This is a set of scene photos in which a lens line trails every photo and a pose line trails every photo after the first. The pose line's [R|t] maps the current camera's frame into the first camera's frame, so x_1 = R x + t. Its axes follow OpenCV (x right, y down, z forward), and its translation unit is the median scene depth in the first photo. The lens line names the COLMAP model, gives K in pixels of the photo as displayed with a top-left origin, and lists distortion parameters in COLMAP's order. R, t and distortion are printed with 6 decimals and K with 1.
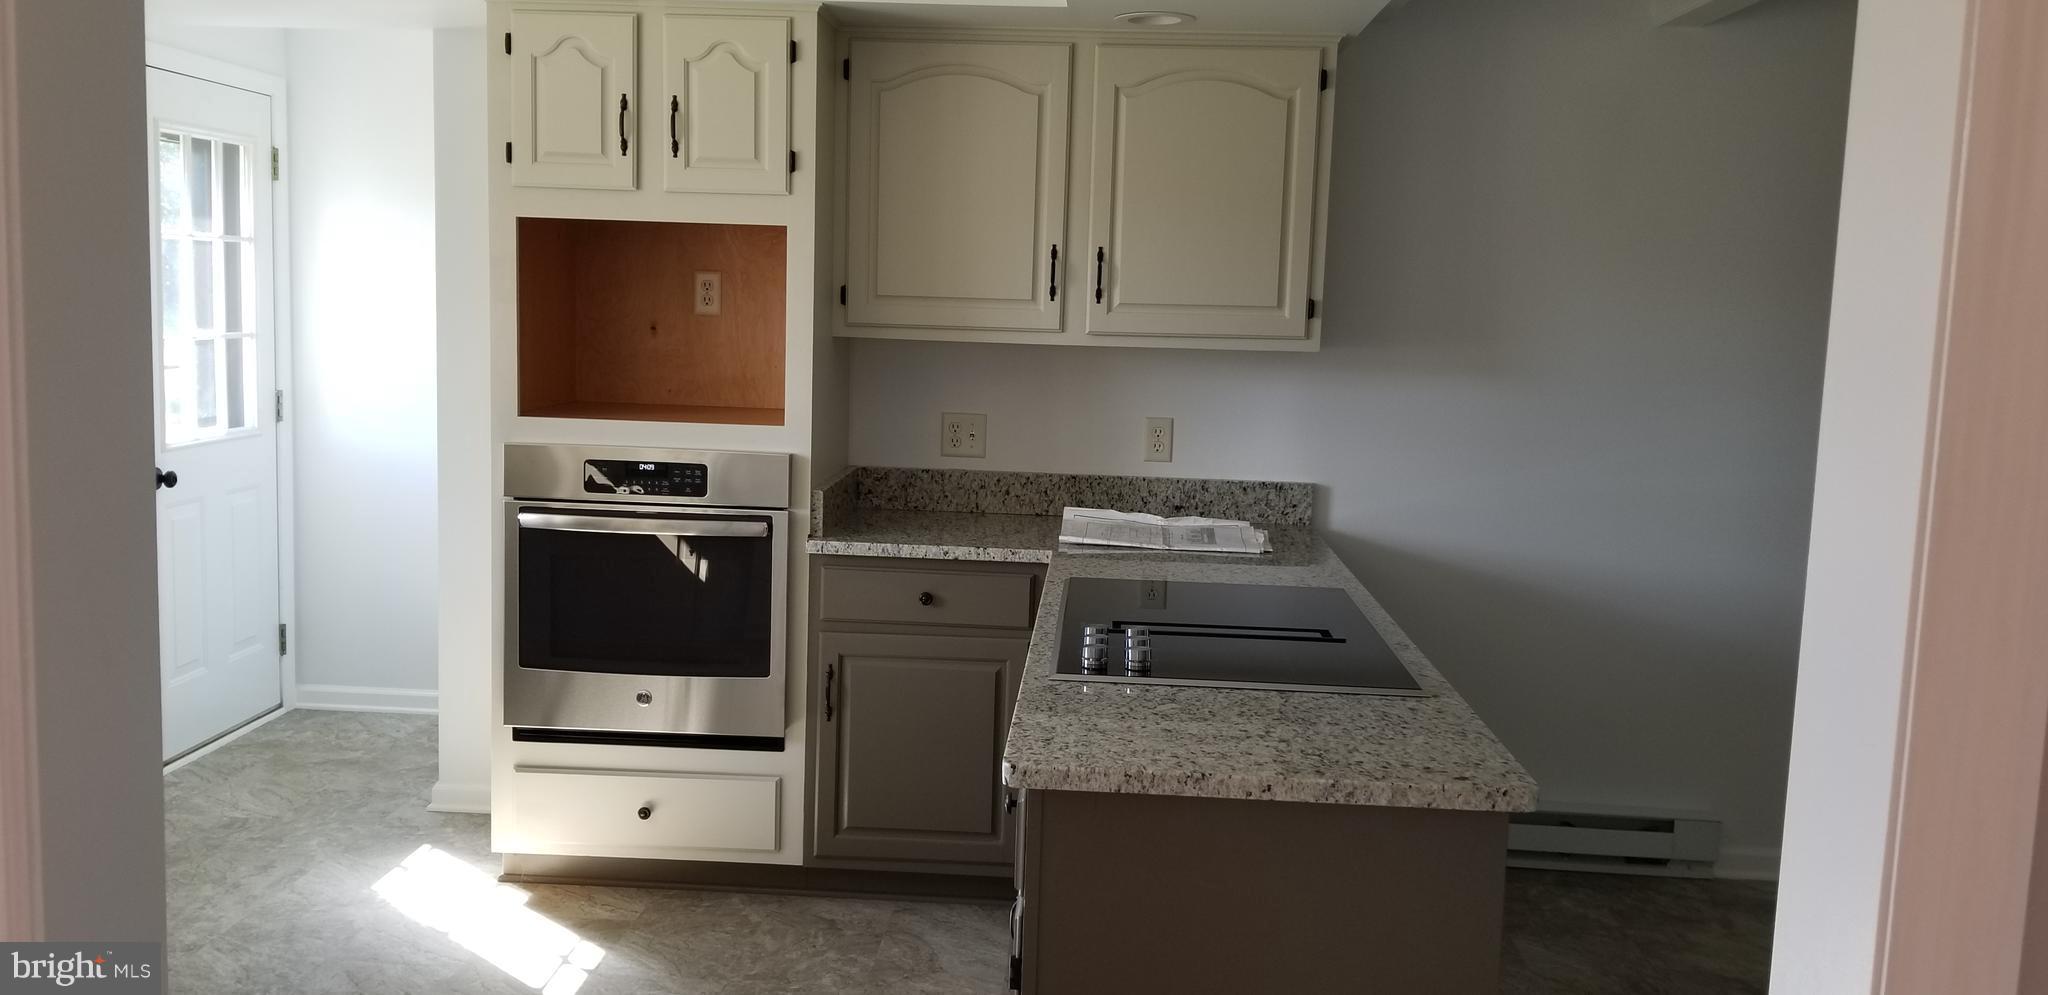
lens RADIAL K [[1641.1, 0, 1024.0], [0, 1641.1, 497.5], [0, 0, 1]] dist [0.110843, 0.000535]
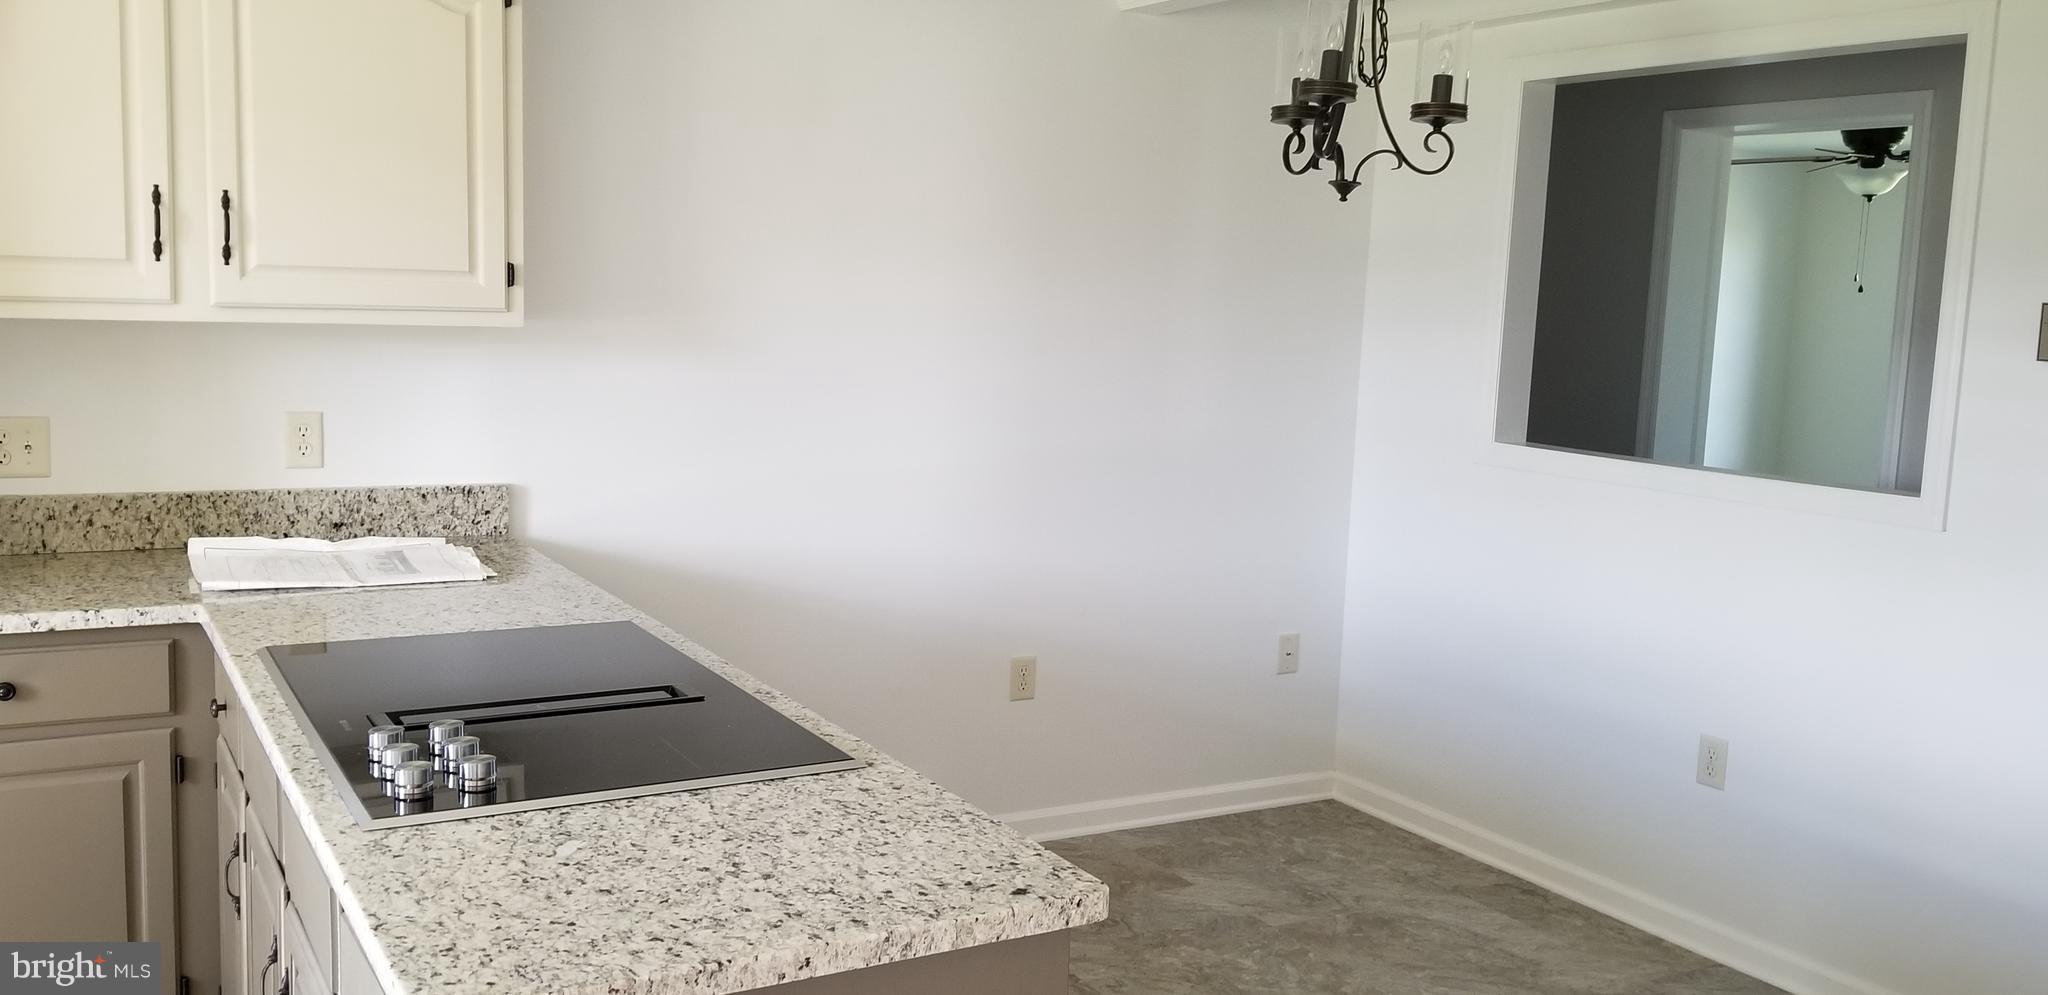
lens RADIAL K [[1656.5, 0, 969.5], [0, 1656.5, 492.3], [0, 0, 1]] dist [0.090053, -0.176495]
pose [[0.846293, -0.067206, 0.528462, -0.078771], [0.056147, 0.997738, 0.036970, -0.024231], [-0.529751, -0.001616, 0.848152, 0.175009]]
